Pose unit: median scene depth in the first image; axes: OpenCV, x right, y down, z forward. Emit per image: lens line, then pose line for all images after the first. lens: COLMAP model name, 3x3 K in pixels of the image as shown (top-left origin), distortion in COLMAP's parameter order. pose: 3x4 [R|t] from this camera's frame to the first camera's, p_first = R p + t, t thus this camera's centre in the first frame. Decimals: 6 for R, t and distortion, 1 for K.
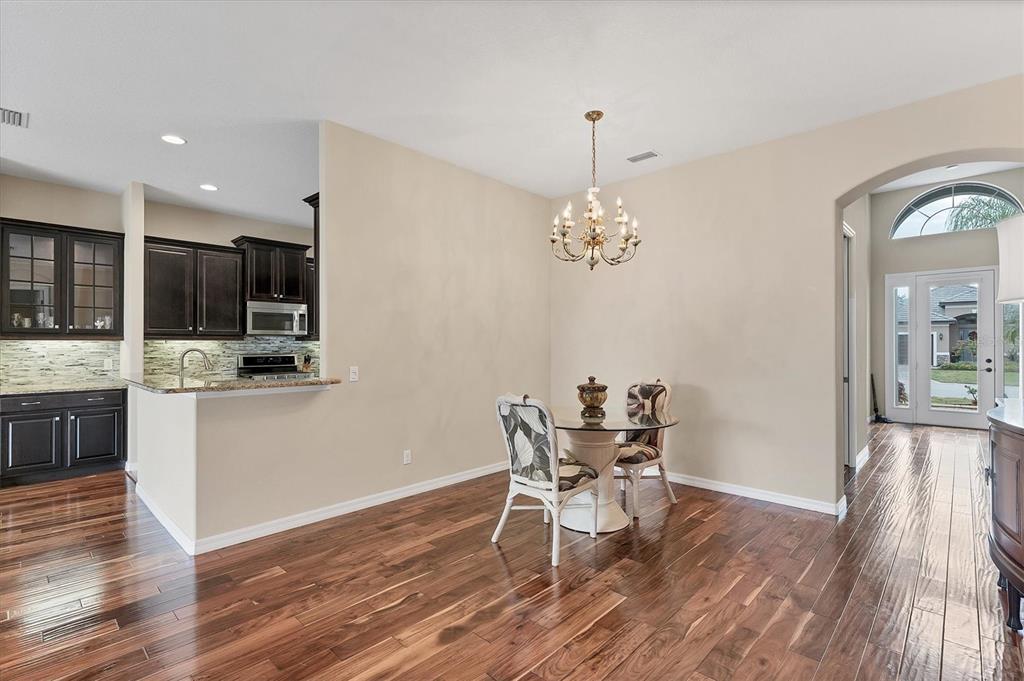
lens RADIAL K [[477.0, 0, 513.0], [0, 477.0, 337.9], [0, 0, 1]] dist [-0.014752, 0.000267]
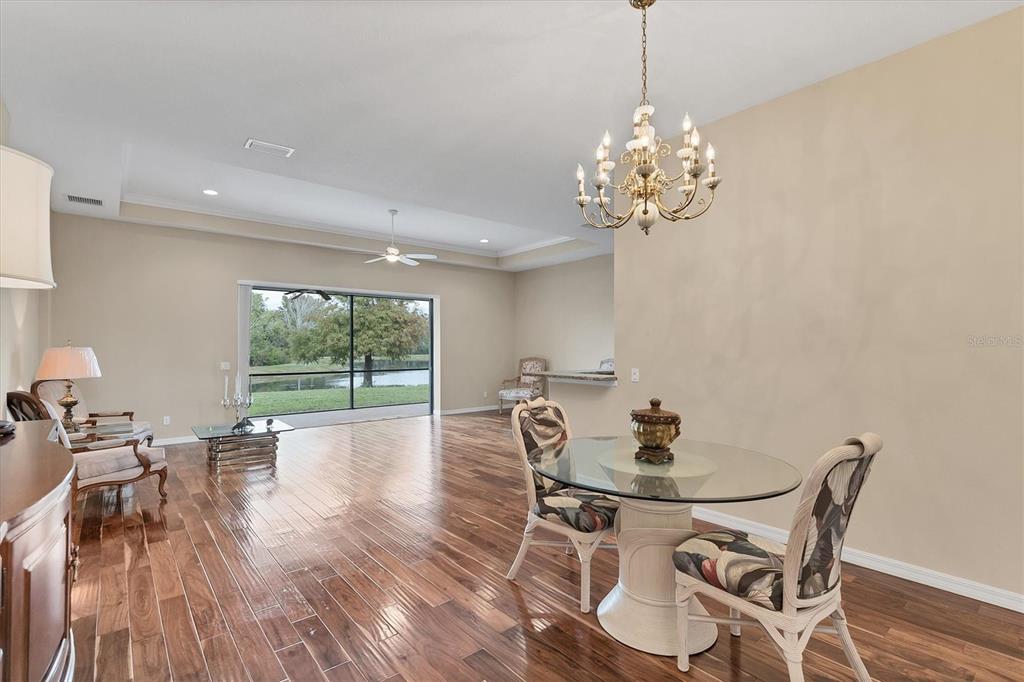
lens RADIAL K [[477.0, 0, 512.3], [0, 477.0, 342.5], [0, 0, 1]] dist [-0.014752, 0.000267]
pose [[-0.117967, -0.008304, -0.992983, 0.825765], [0.018263, 0.999778, -0.010531, 0.008417], [0.992850, -0.019377, -0.117789, 0.889198]]
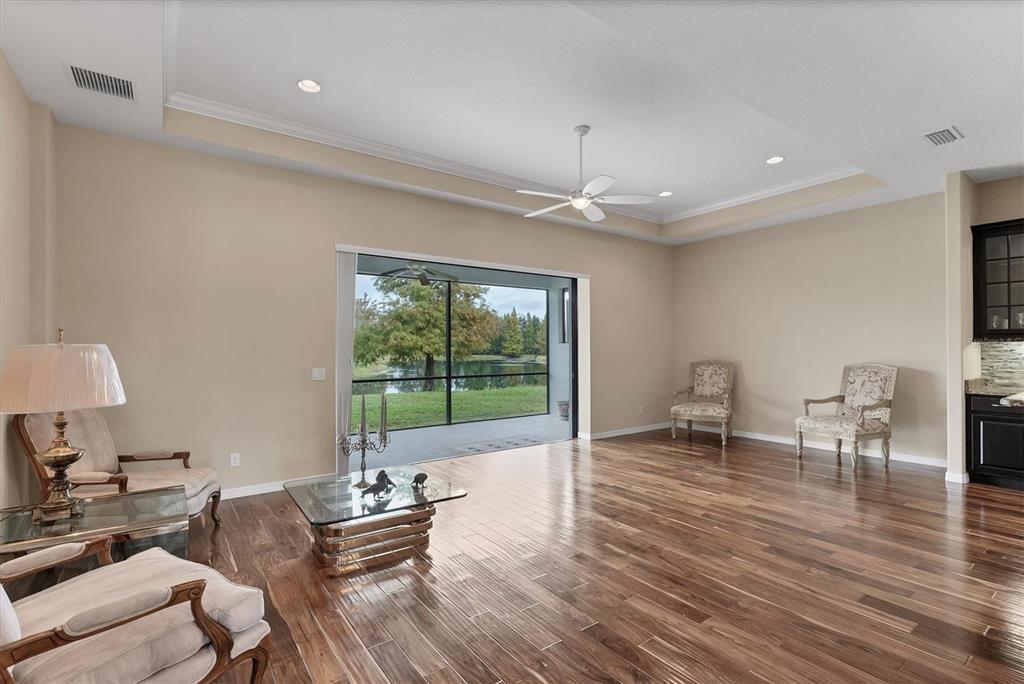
lens RADIAL K [[477.0, 0, 513.4], [0, 477.0, 348.6], [0, 0, 1]] dist [-0.014752, 0.000267]
pose [[-0.191467, 0.003599, -0.981492, 0.195305], [0.016211, 0.999868, 0.000504, 0.002922], [0.981365, -0.015815, -0.191501, 0.247821]]
